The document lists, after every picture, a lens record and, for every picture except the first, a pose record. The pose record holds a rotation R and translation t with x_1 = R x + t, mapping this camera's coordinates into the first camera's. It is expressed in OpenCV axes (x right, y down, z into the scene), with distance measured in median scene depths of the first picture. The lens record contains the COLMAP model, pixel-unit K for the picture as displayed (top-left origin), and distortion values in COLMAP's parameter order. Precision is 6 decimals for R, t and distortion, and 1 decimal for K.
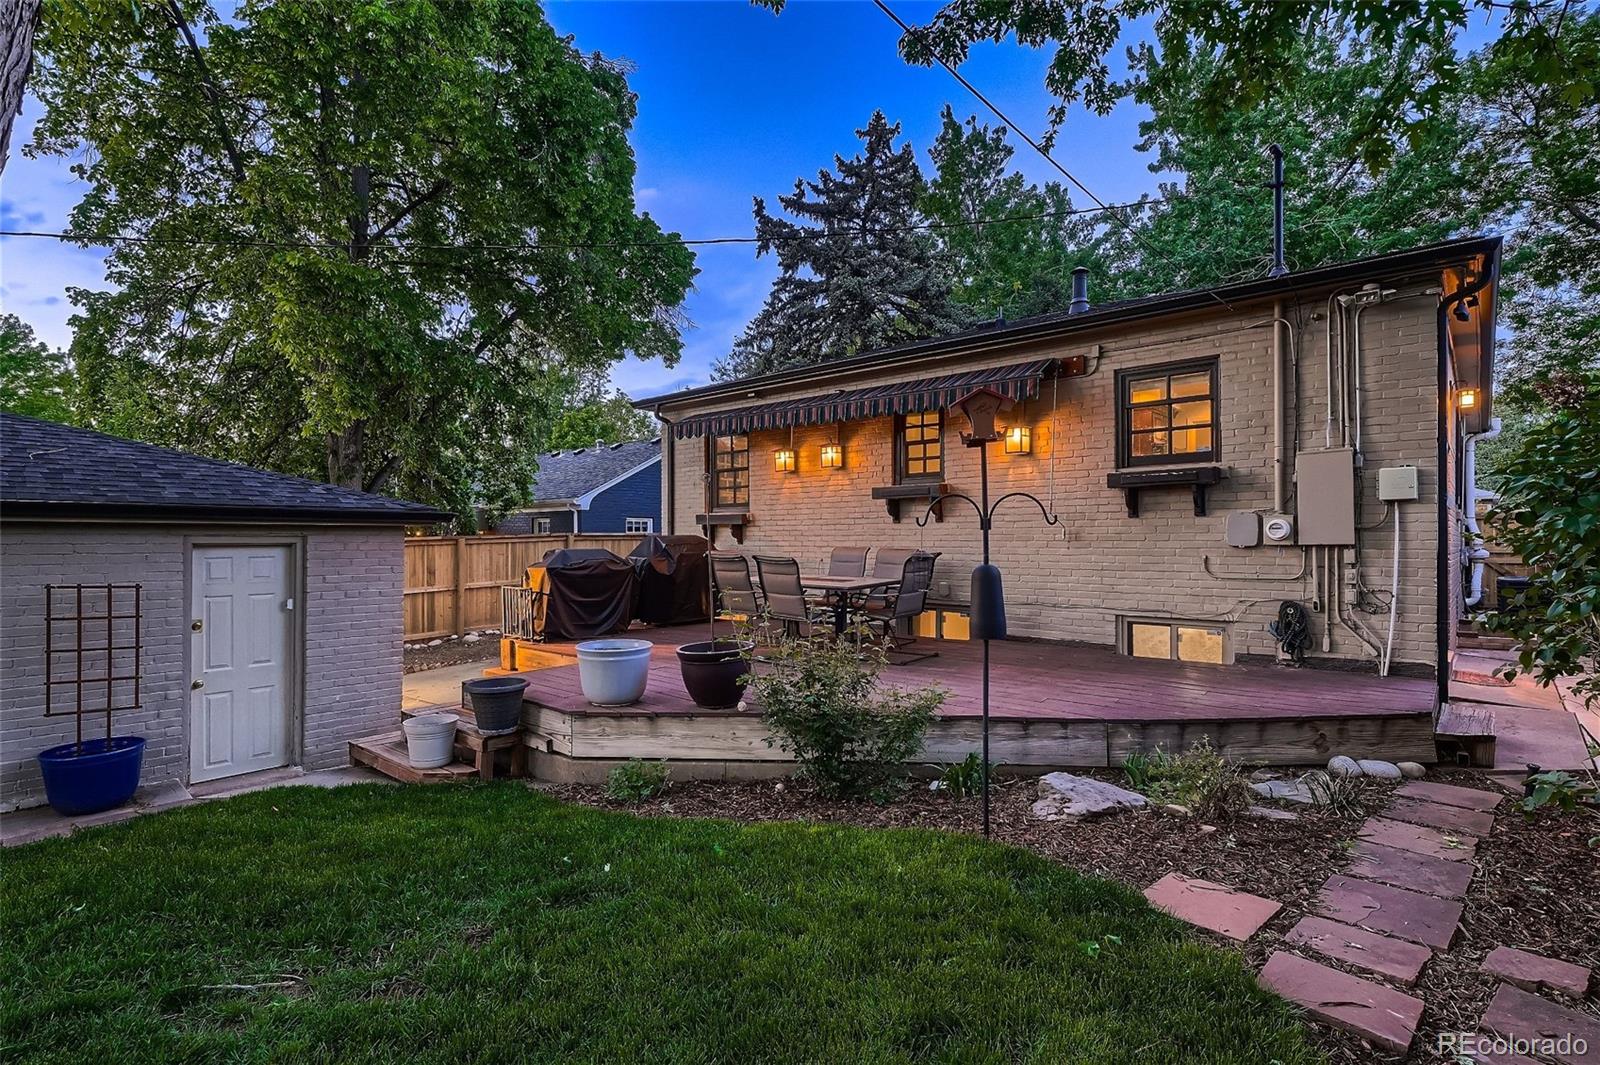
lens RADIAL K [[769.2, 0, 796.4], [0, 769.2, 529.5], [0, 0, 1]] dist [0.019447, -0.004759]
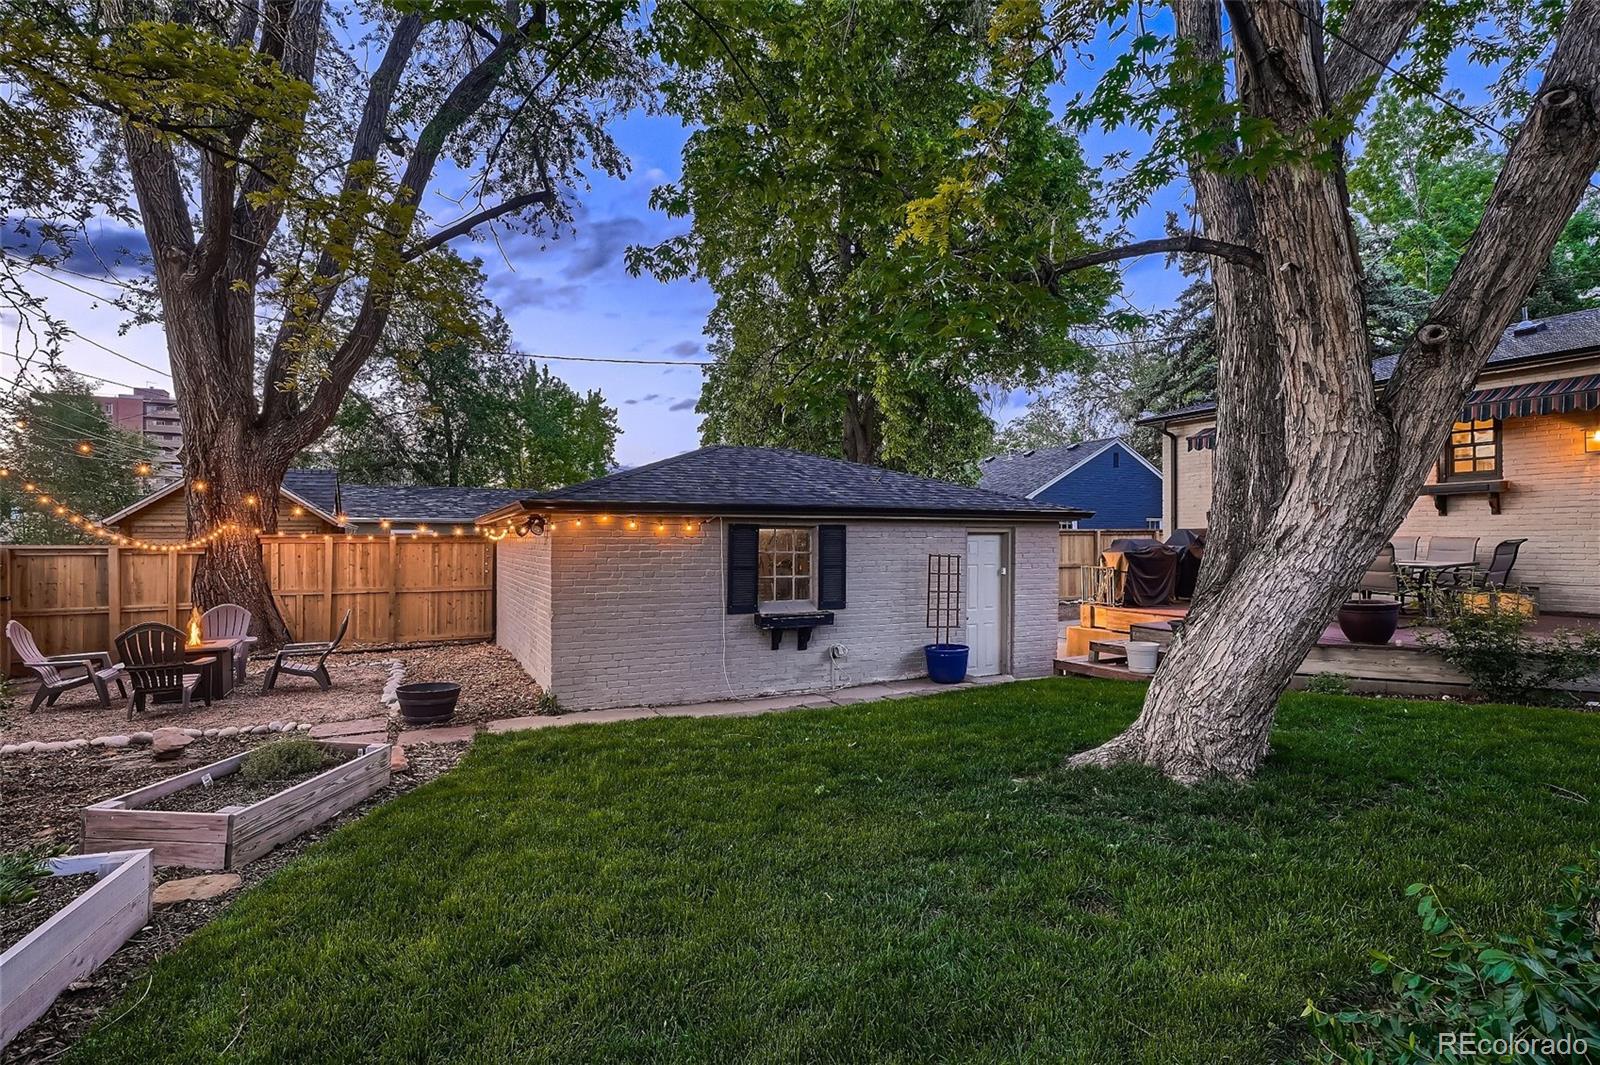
lens RADIAL K [[769.2, 0, 798.8], [0, 769.2, 536.1], [0, 0, 1]] dist [0.019447, -0.004759]
pose [[0.930413, -0.002266, -0.366505, -0.379670], [0.005085, 0.999964, 0.006727, 0.010268], [0.366477, -0.008122, 0.930392, -0.490132]]
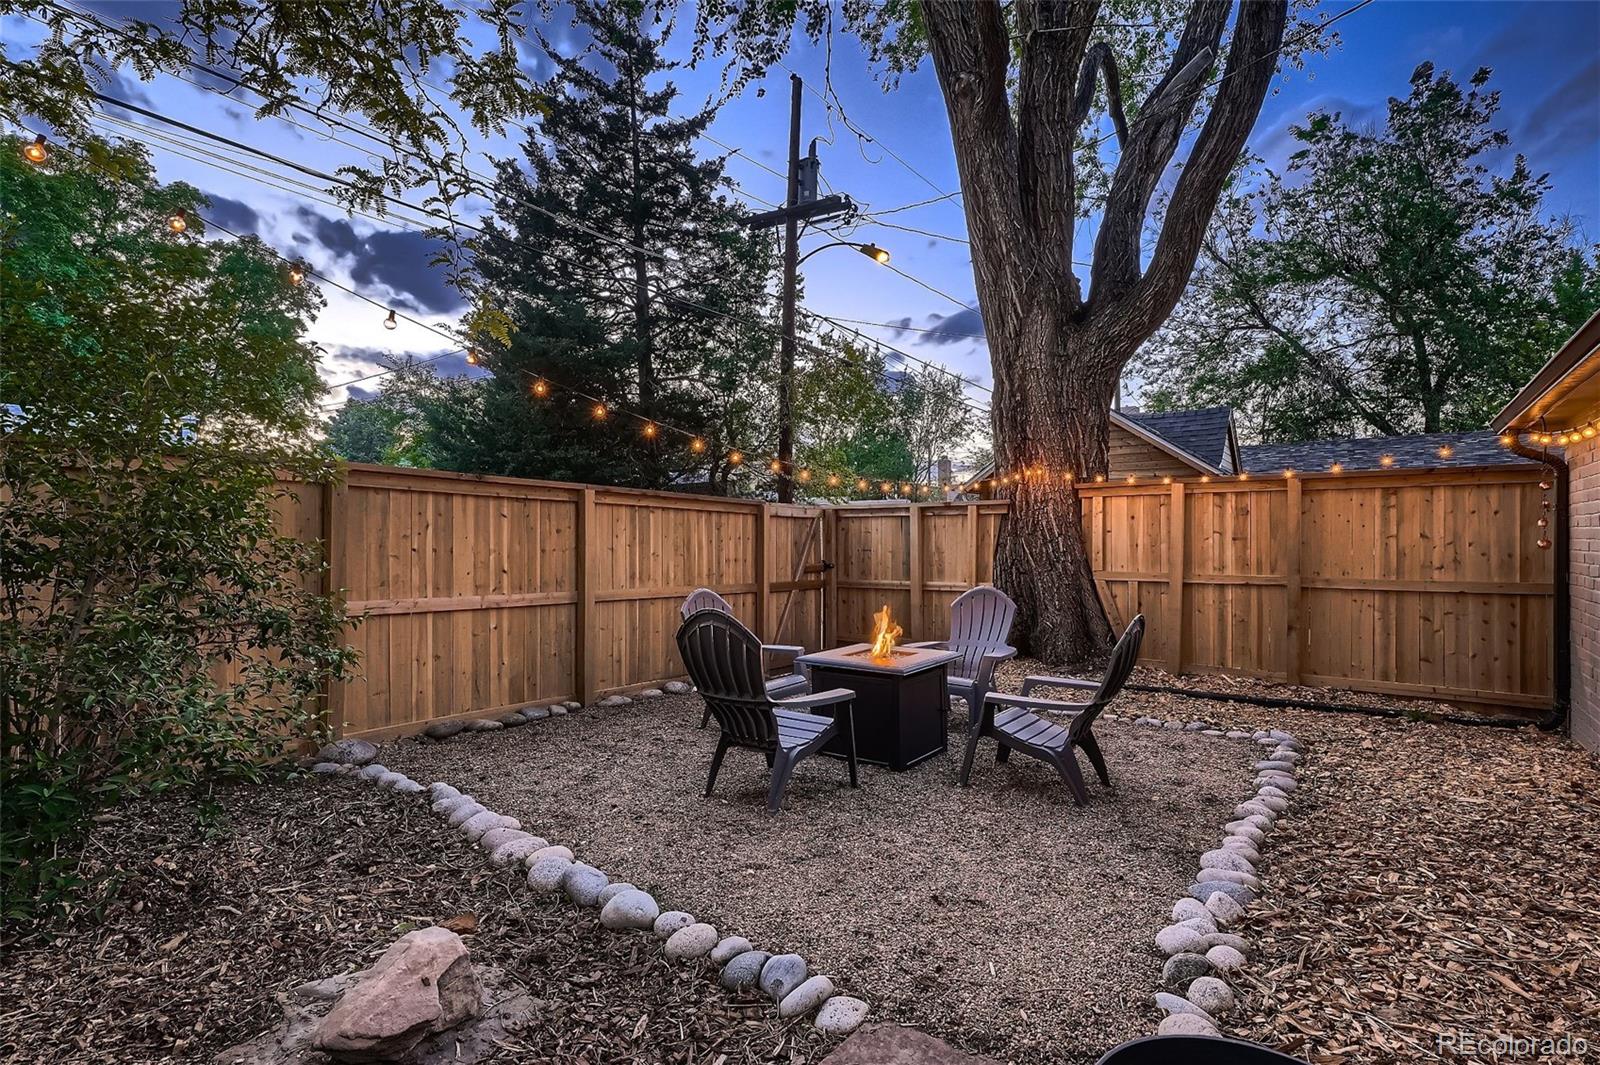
lens RADIAL K [[769.2, 0, 801.9], [0, 769.2, 528.3], [0, 0, 1]] dist [0.019447, -0.004759]
pose [[0.092873, -0.012826, -0.995595, -0.955529], [0.012035, 0.999858, -0.011758, 0.072484], [0.995605, -0.010890, 0.093014, 0.070960]]
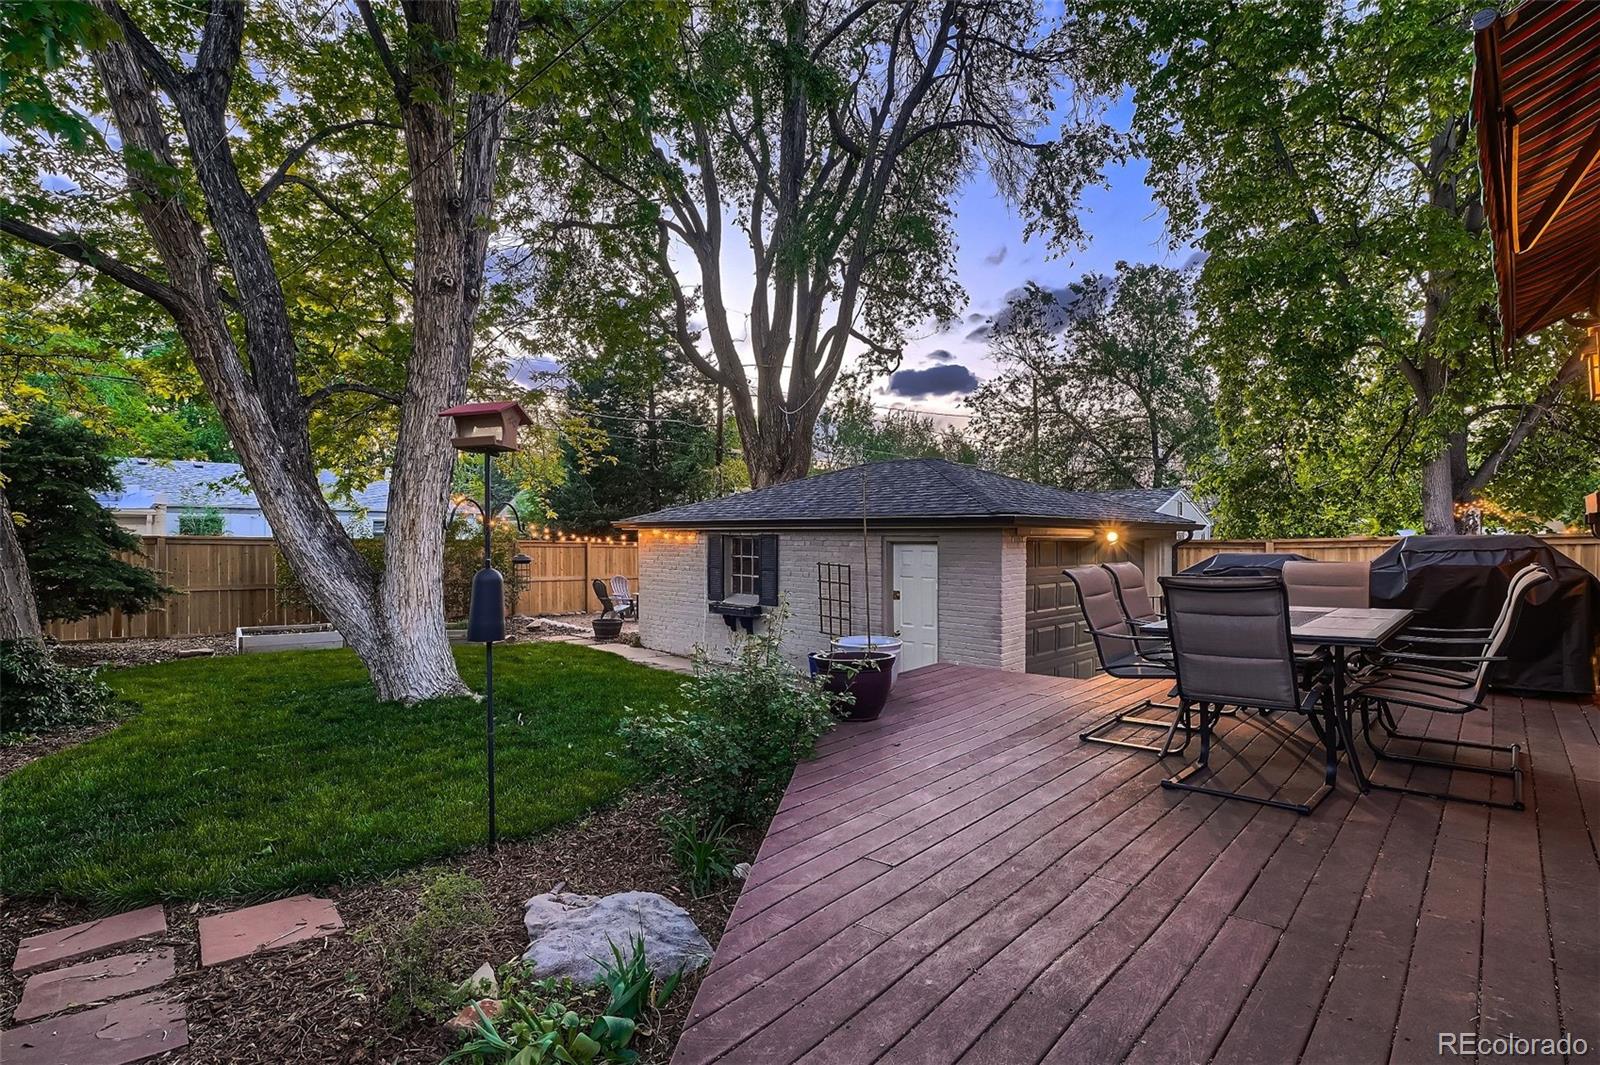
lens RADIAL K [[769.2, 0, 807.4], [0, 769.2, 540.9], [0, 0, 1]] dist [0.019447, -0.004759]
pose [[-0.031086, 0.010294, -0.999464, 0.573750], [0.009381, 0.999906, 0.010007, 0.000505], [0.999473, -0.009065, -0.031179, 0.664297]]
